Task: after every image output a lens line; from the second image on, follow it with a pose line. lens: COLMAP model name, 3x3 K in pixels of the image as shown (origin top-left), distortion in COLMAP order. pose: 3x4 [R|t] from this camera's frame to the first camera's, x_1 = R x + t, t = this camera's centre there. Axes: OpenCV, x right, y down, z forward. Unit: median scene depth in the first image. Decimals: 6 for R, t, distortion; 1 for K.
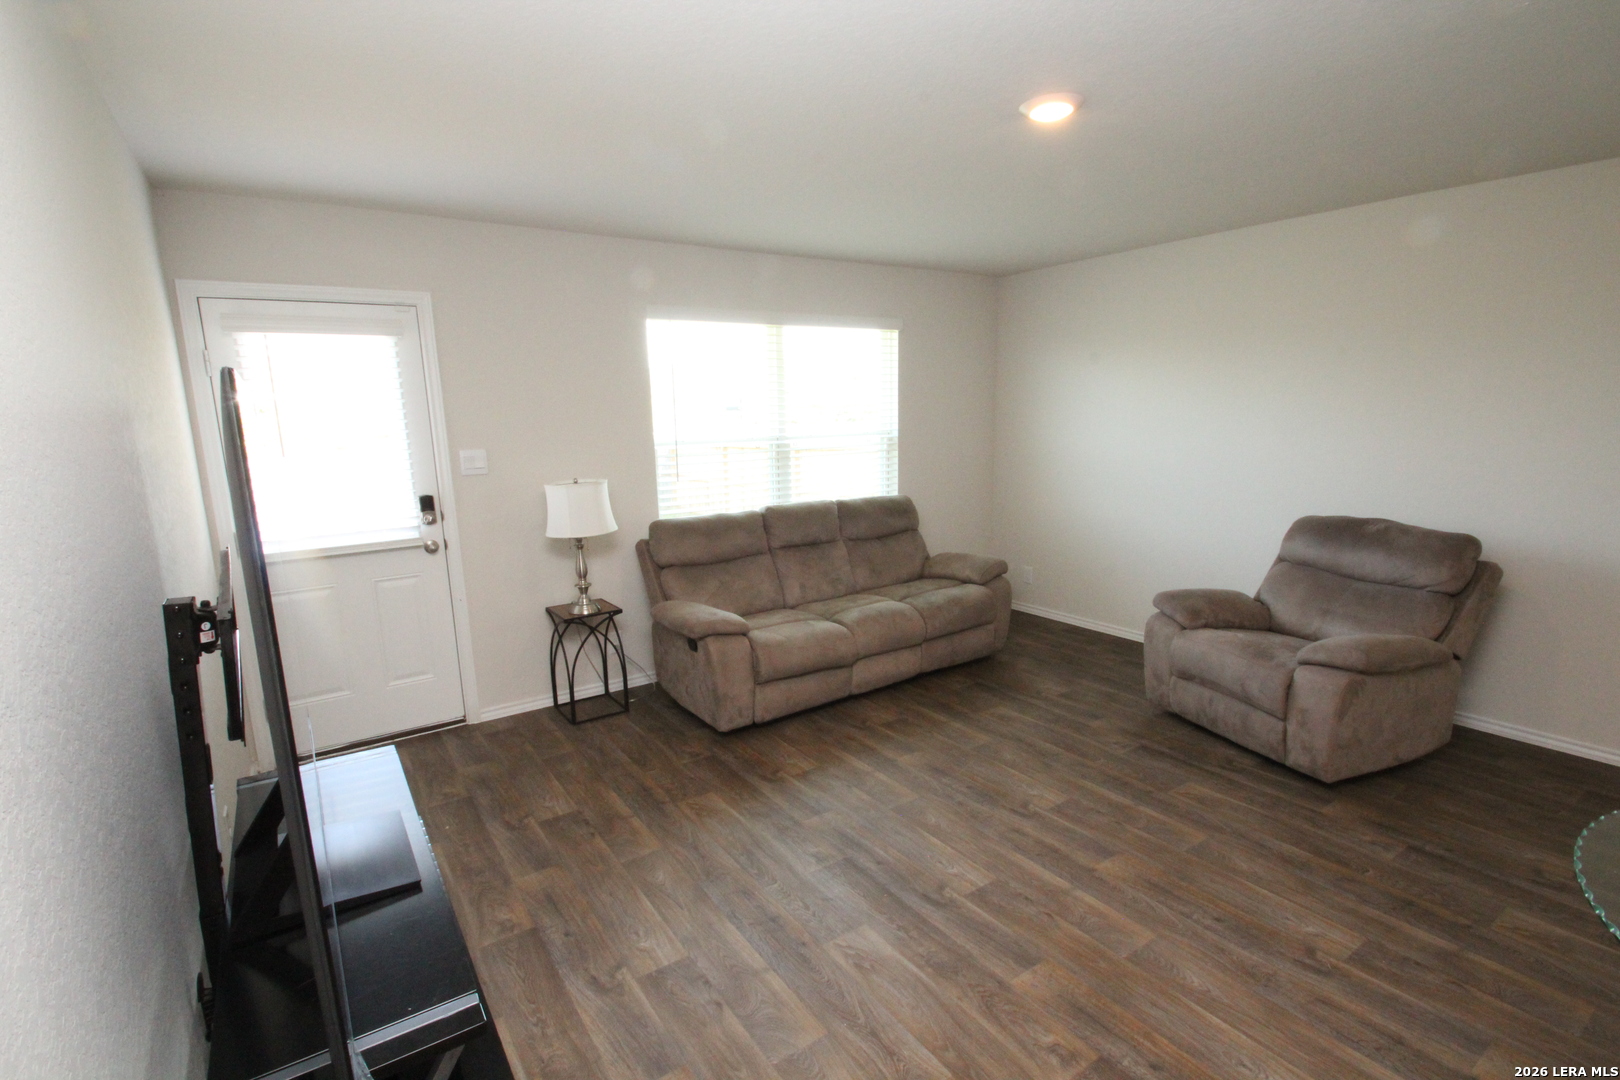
lens RADIAL K [[768.2, 0, 801.7], [0, 768.2, 537.0], [0, 0, 1]] dist [0.043691, -0.016744]
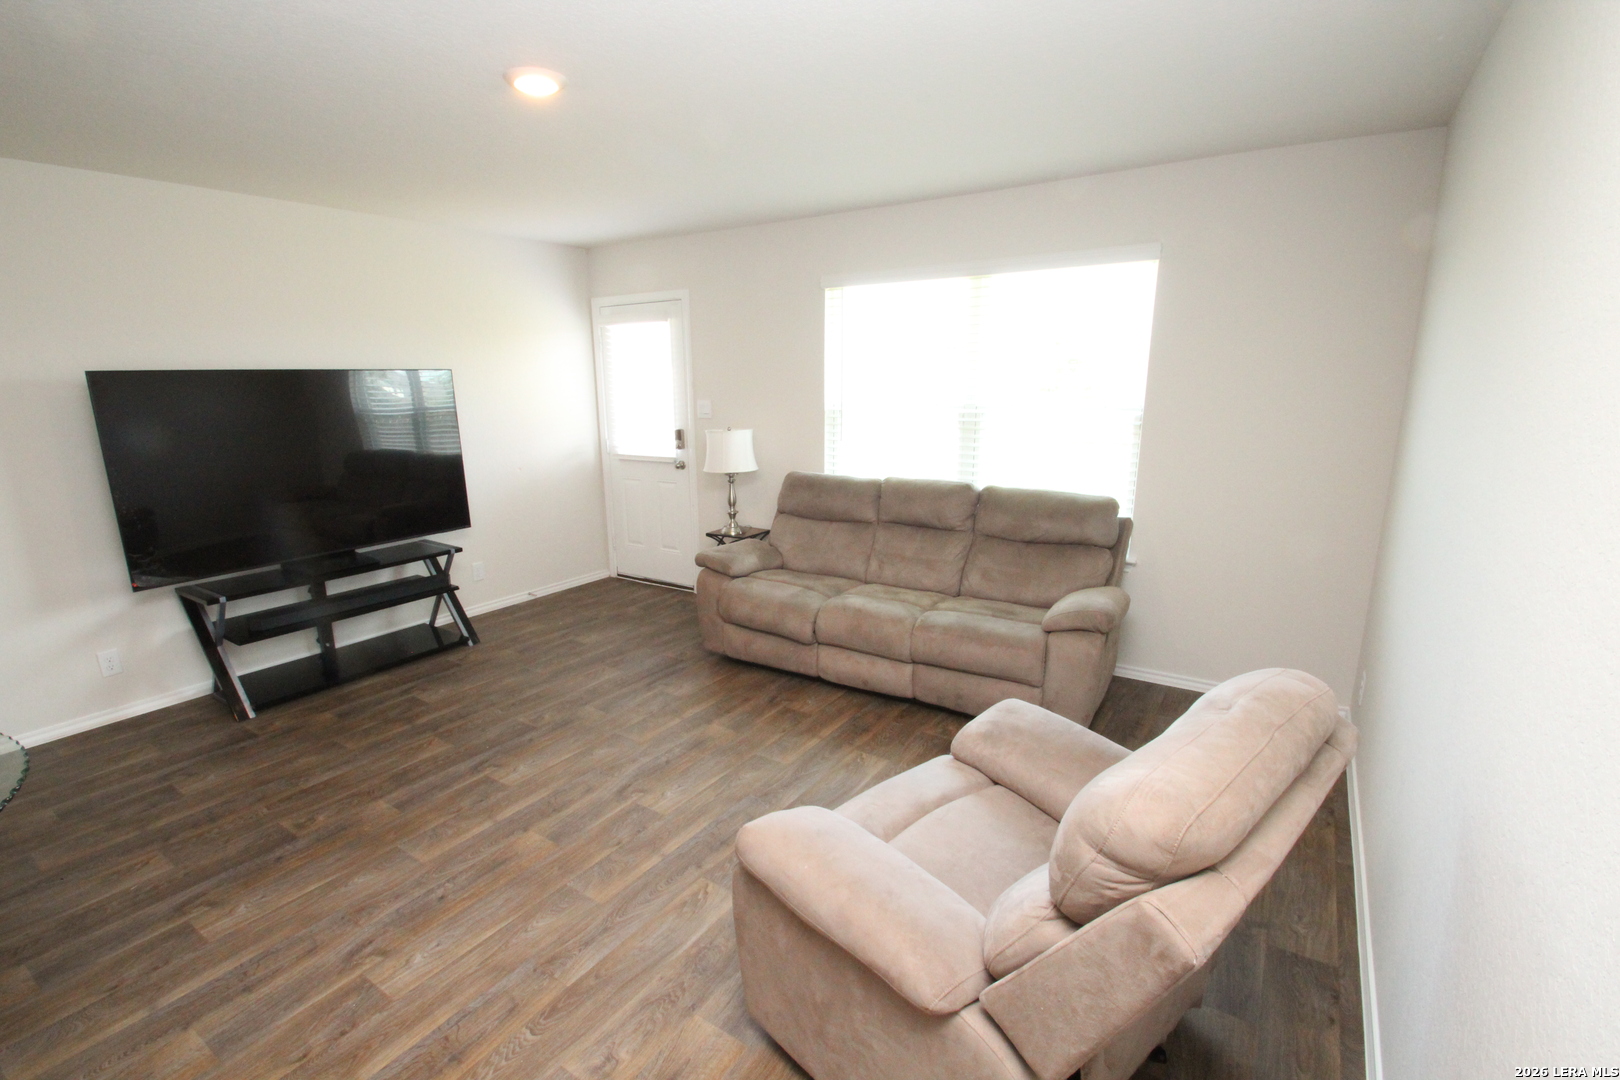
lens RADIAL K [[754.7, 0, 786.2], [0, 754.7, 552.2], [0, 0, 1]] dist [0.013795, -0.014518]
pose [[0.366572, 0.229762, -0.901573, 0.890149], [-0.156506, 0.970447, 0.183680, -0.116092], [0.917132, 0.073770, 0.391698, 0.602360]]
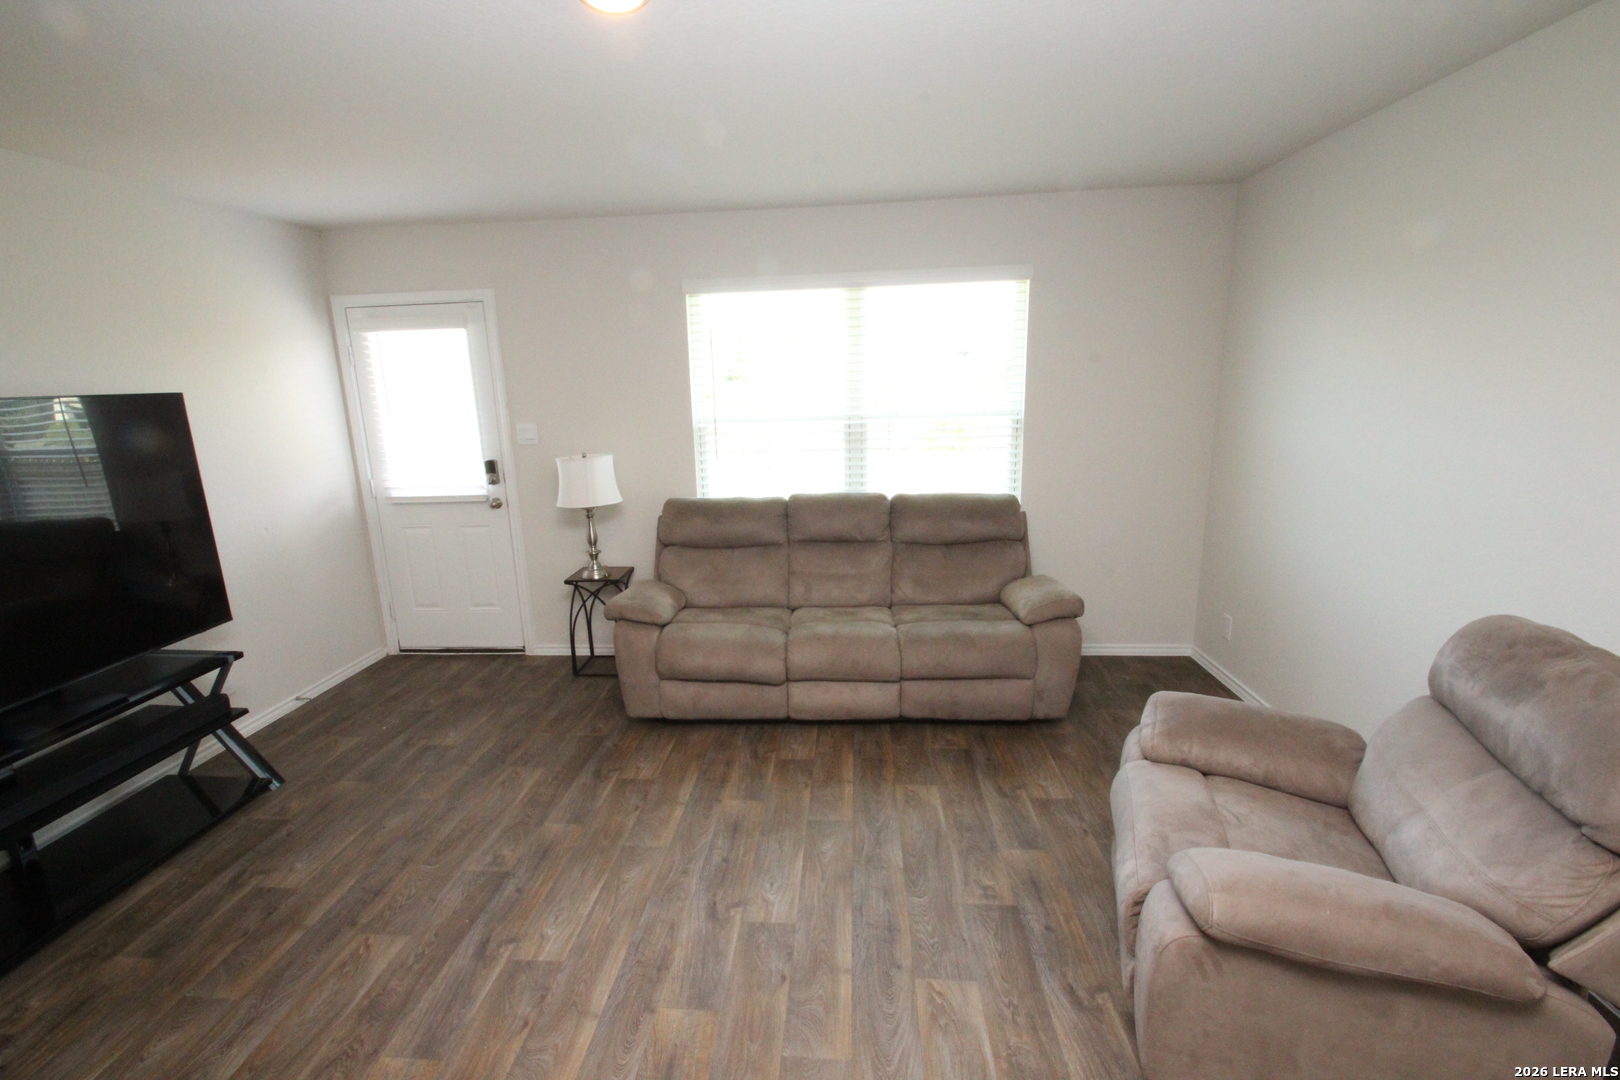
lens RADIAL K [[747.2, 0, 794.2], [0, 747.2, 556.5], [0, 0, 1]] dist [0.006994, -0.013941]
pose [[0.778970, 0.140604, -0.611095, 0.581944], [-0.095642, 0.989775, 0.105816, -0.069535], [0.619725, -0.023981, 0.784453, 0.352189]]
